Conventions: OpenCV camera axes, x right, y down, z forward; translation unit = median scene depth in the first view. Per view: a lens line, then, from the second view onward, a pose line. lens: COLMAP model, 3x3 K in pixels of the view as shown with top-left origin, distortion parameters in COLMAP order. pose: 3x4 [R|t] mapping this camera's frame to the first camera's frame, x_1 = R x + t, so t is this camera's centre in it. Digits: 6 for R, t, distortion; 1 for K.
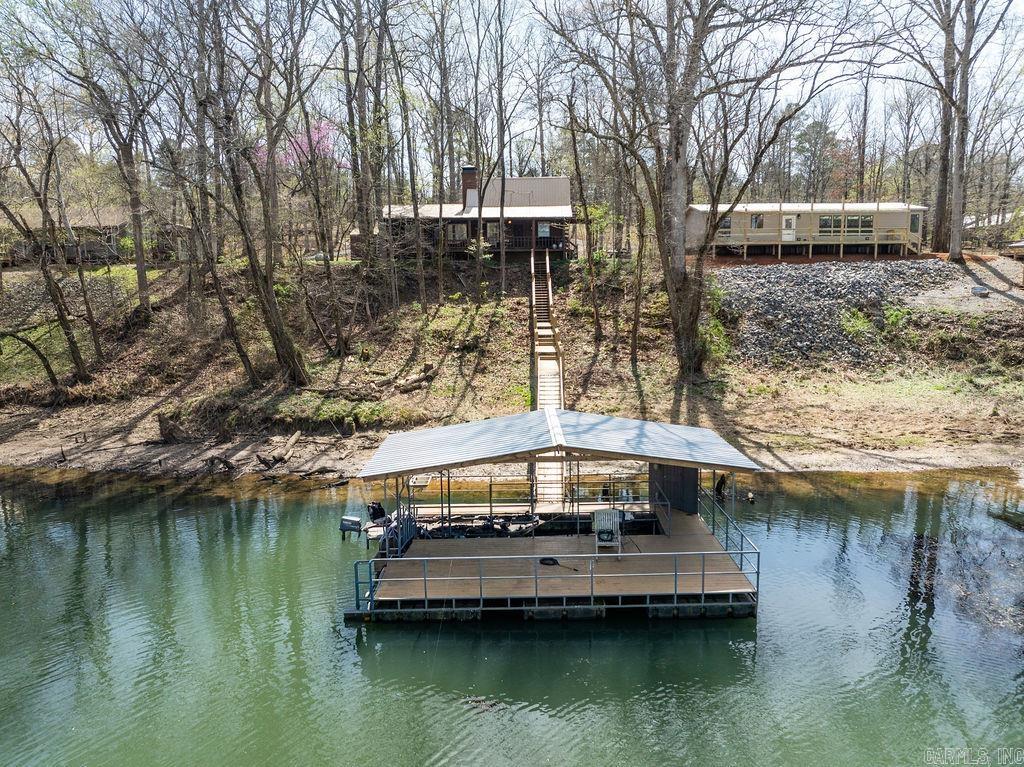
lens RADIAL K [[713.6, 0, 512.3], [0, 713.6, 379.2], [0, 0, 1]] dist [-0.047545, -0.000808]
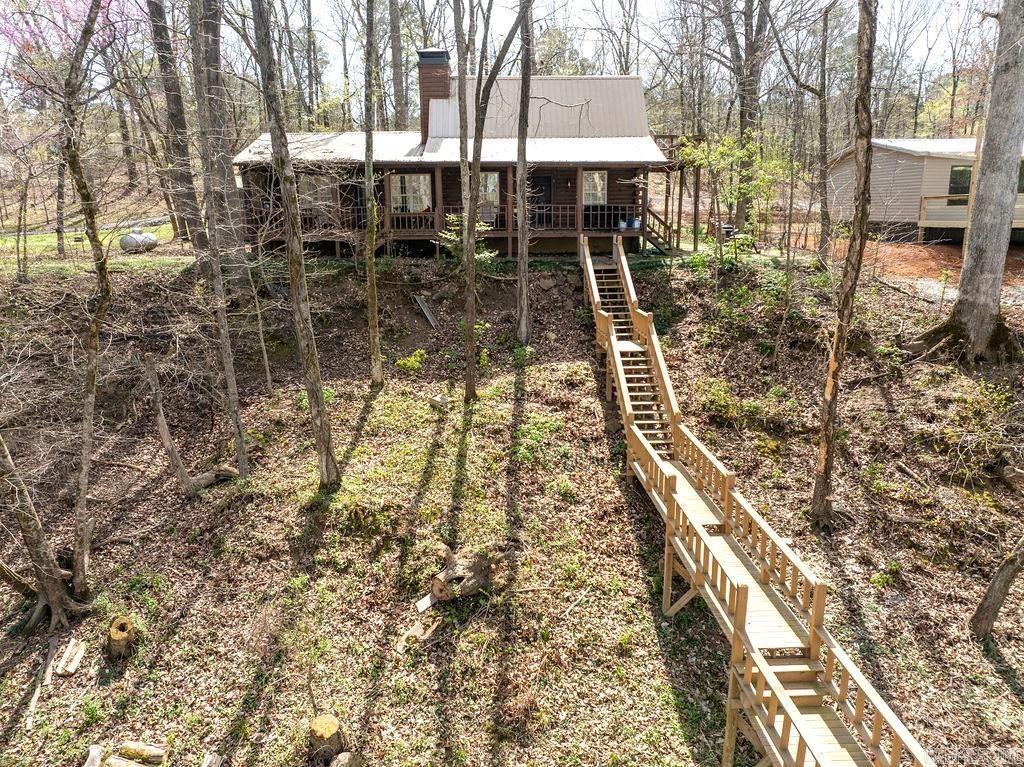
lens RADIAL K [[713.6, 0, 512.5], [0, 713.6, 388.1], [0, 0, 1]] dist [-0.047545, -0.000808]
pose [[0.997621, -0.013592, 0.067582, -0.048102], [0.006965, 0.995227, 0.097341, -0.134751], [-0.068583, -0.096639, 0.992954, 0.568384]]
